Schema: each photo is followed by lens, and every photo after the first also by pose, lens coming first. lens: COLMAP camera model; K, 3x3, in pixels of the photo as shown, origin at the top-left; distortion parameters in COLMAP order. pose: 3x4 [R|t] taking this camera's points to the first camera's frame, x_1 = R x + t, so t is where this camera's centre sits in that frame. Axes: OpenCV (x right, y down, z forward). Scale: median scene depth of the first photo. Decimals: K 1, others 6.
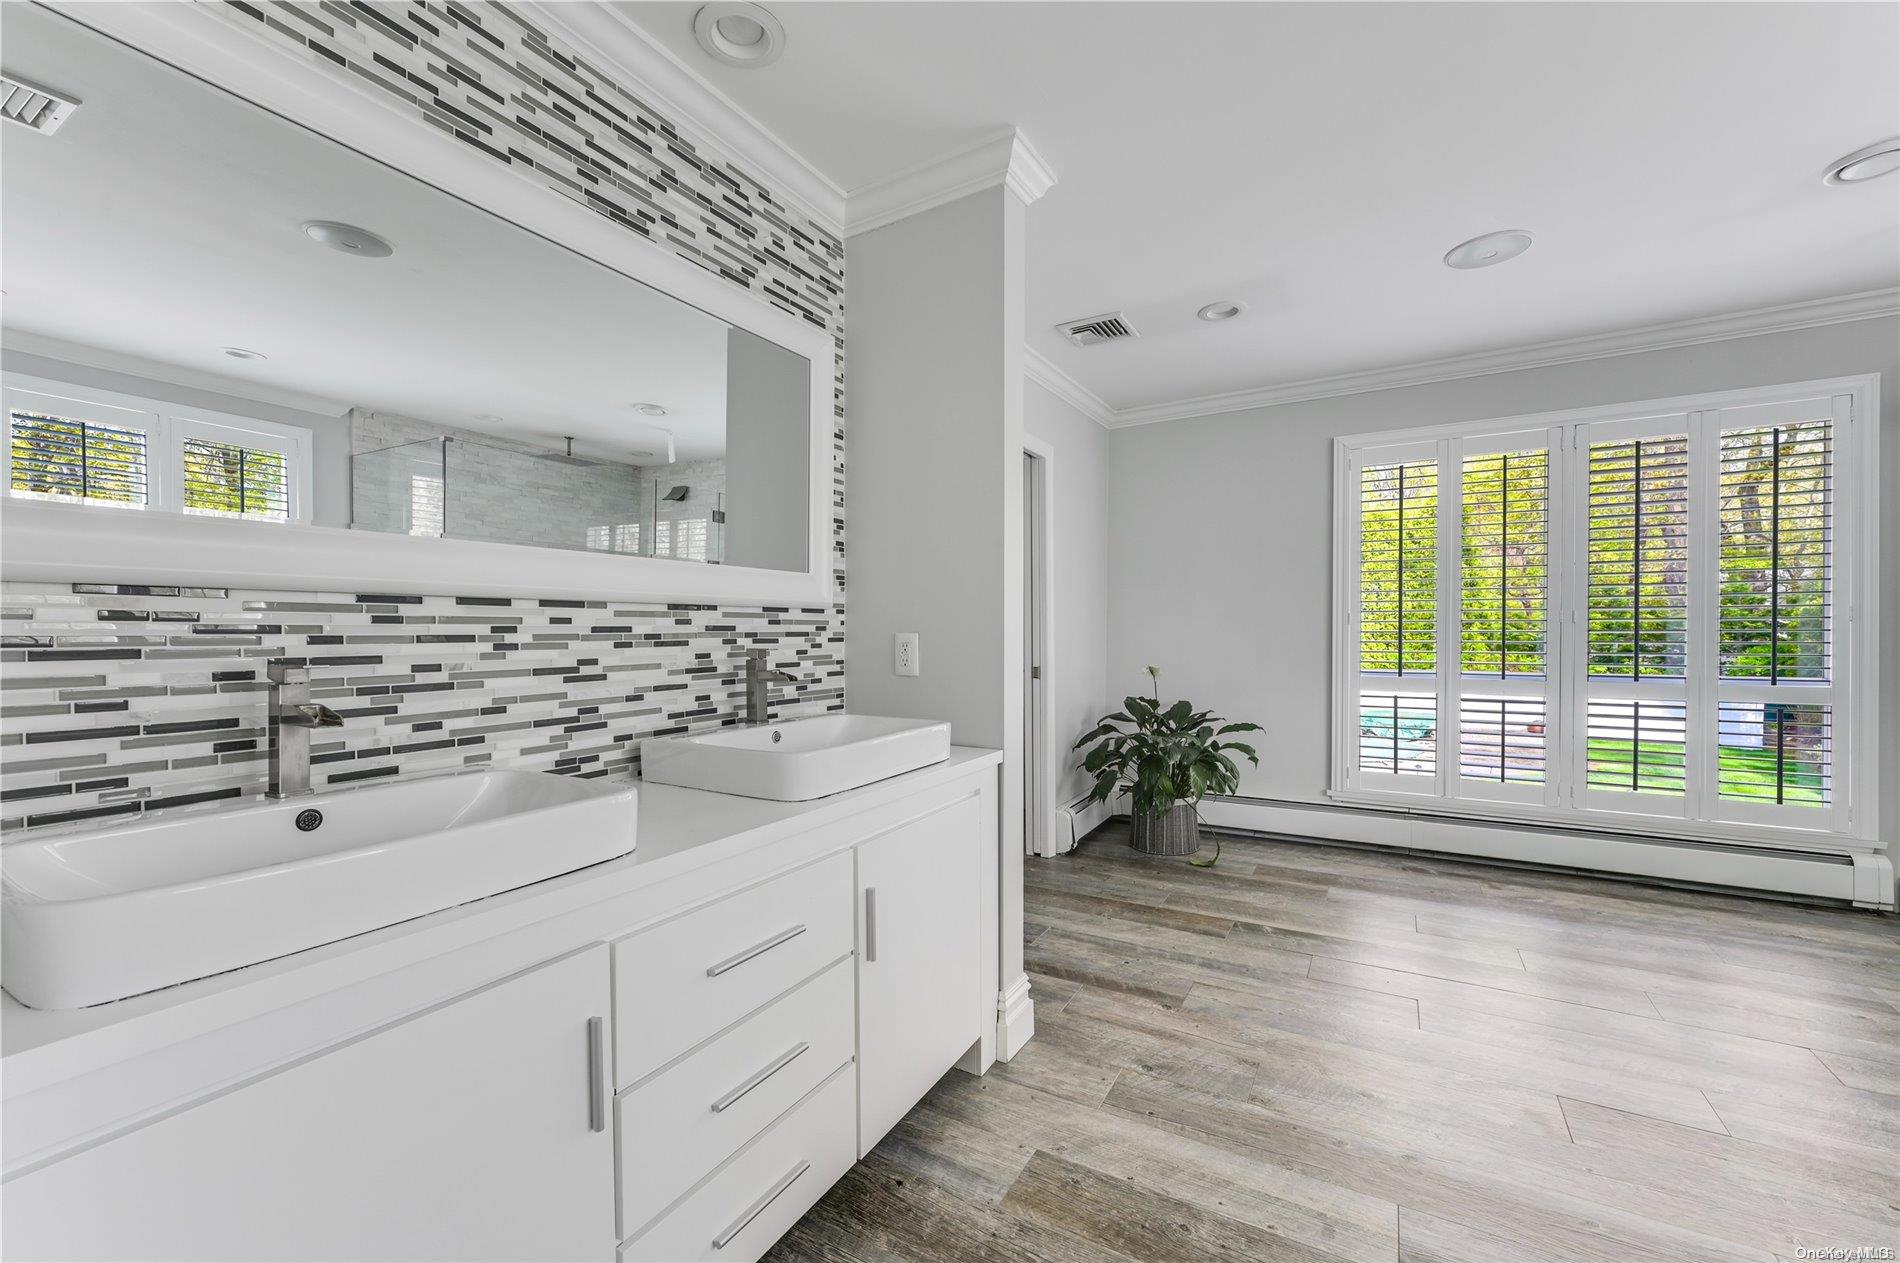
lens RADIAL K [[762.2, 0, 947.7], [0, 762.2, 639.6], [0, 0, 1]] dist [-0.001004, 0.000119]
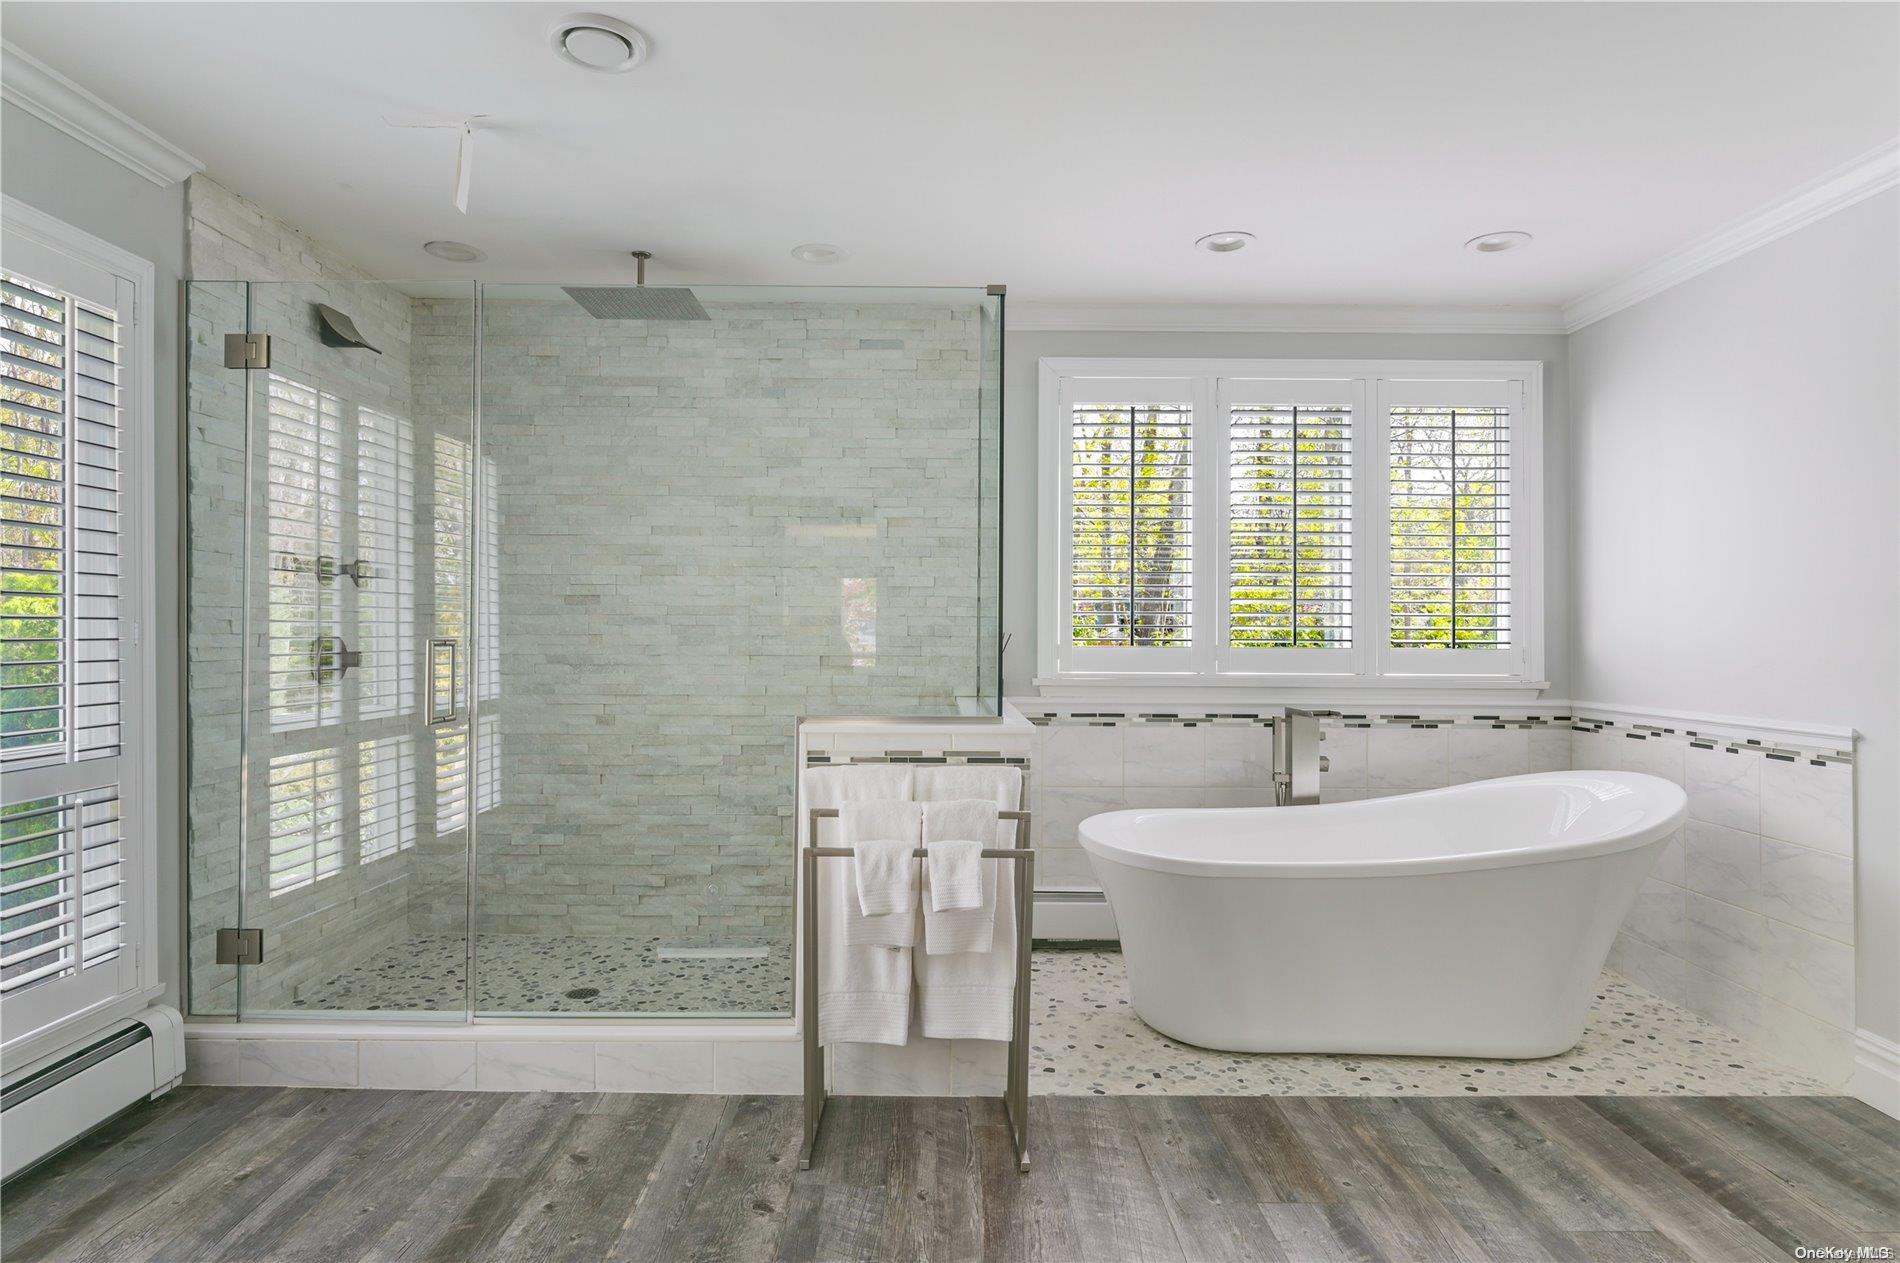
lens RADIAL K [[1036.7, 0, 952.0], [0, 1036.7, 621.2], [0, 0, 1]] dist [-0.000603, 0.000717]
pose [[-0.510751, 0.007056, 0.859700, 0.107231], [0.001071, 0.999971, -0.007571, -0.035239], [-0.859728, -0.002946, -0.510744, 0.803972]]
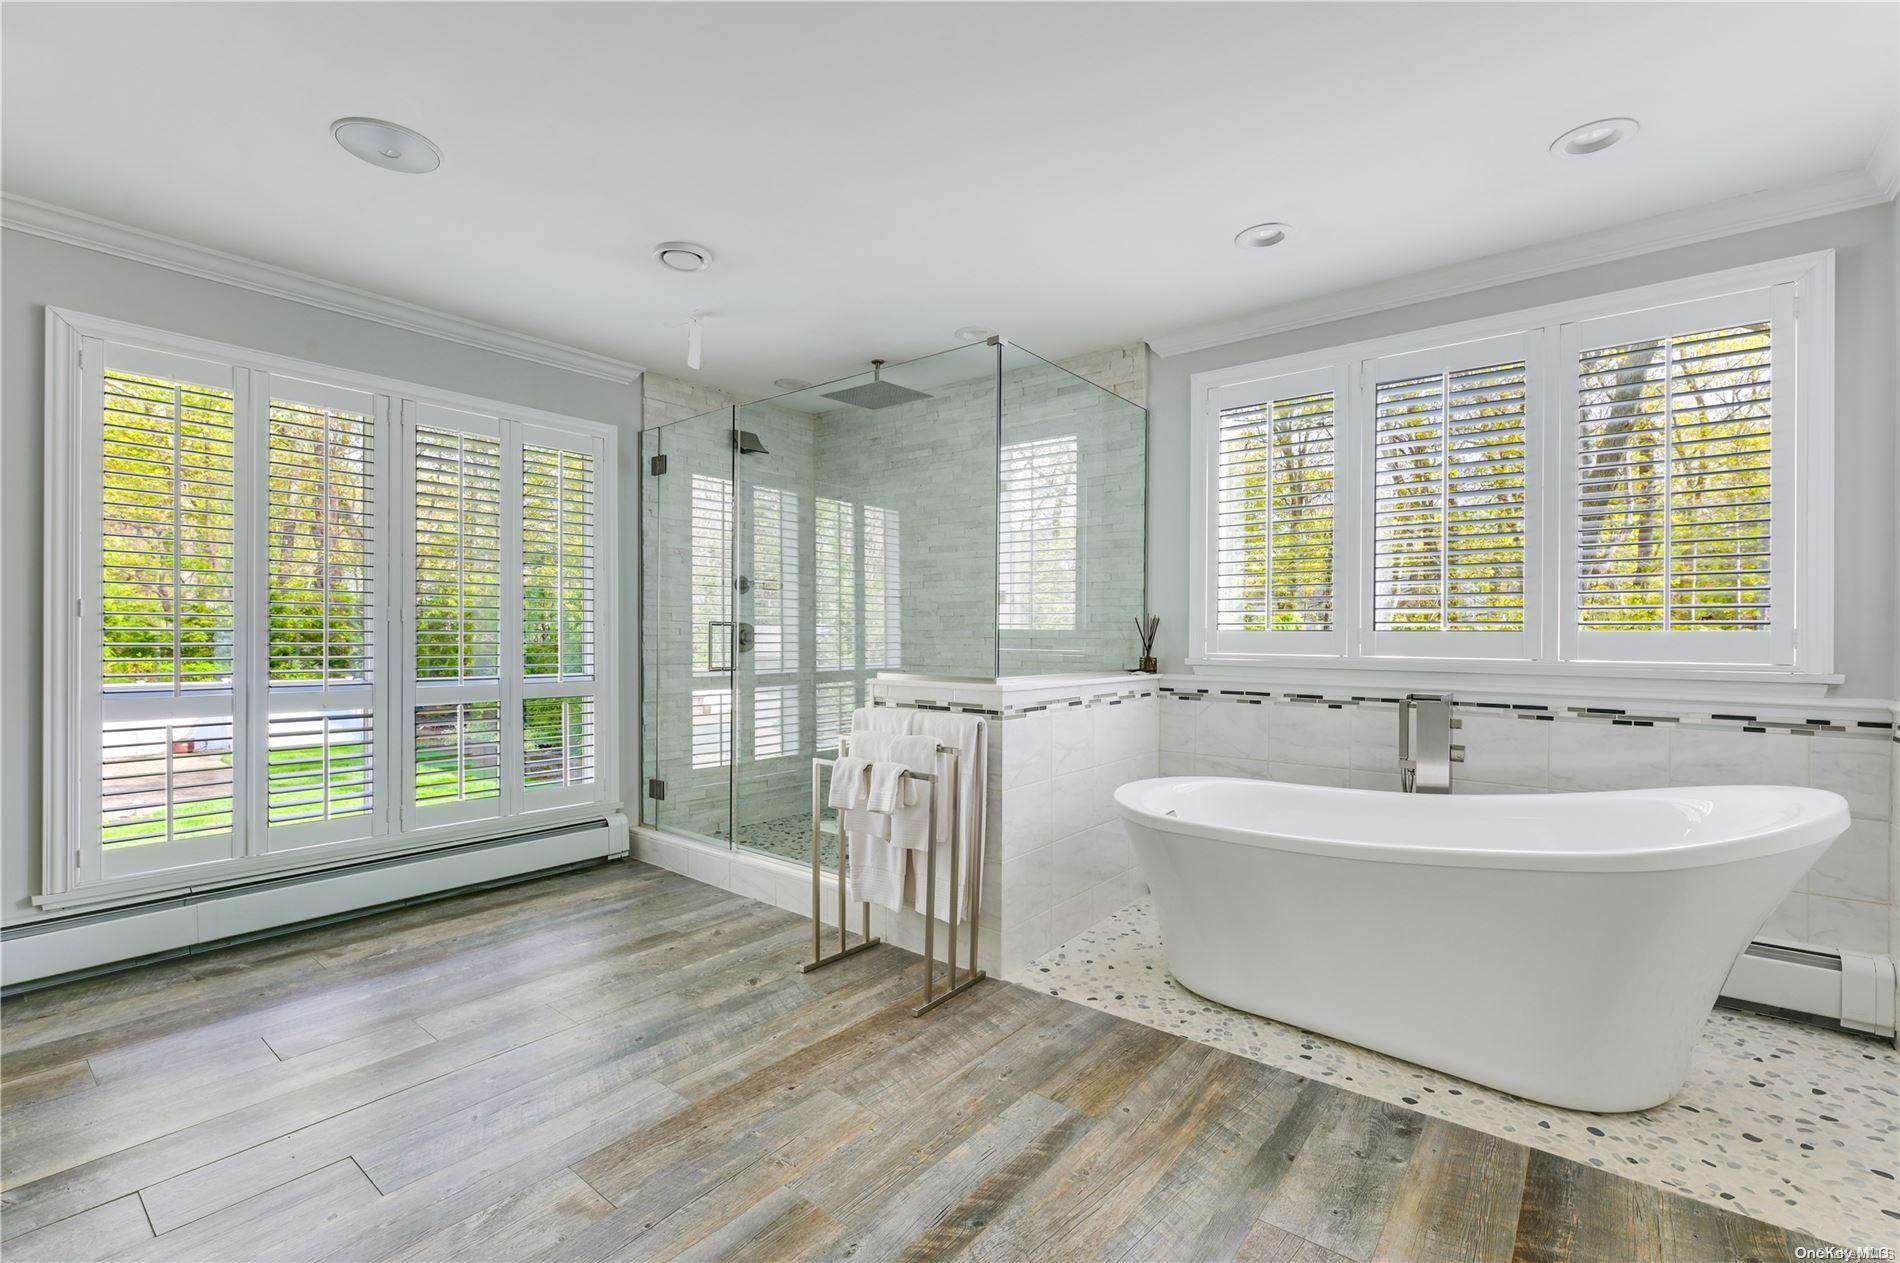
lens RADIAL K [[838.5, 0, 946.7], [0, 838.5, 636.7], [0, 0, 1]] dist [-0.000353, 0.000562]
pose [[0.145704, 0.000261, 0.989328, -0.052039], [0.000027, 1.000000, -0.000267, -0.005490], [-0.989328, 0.000066, 0.145704, 0.249177]]
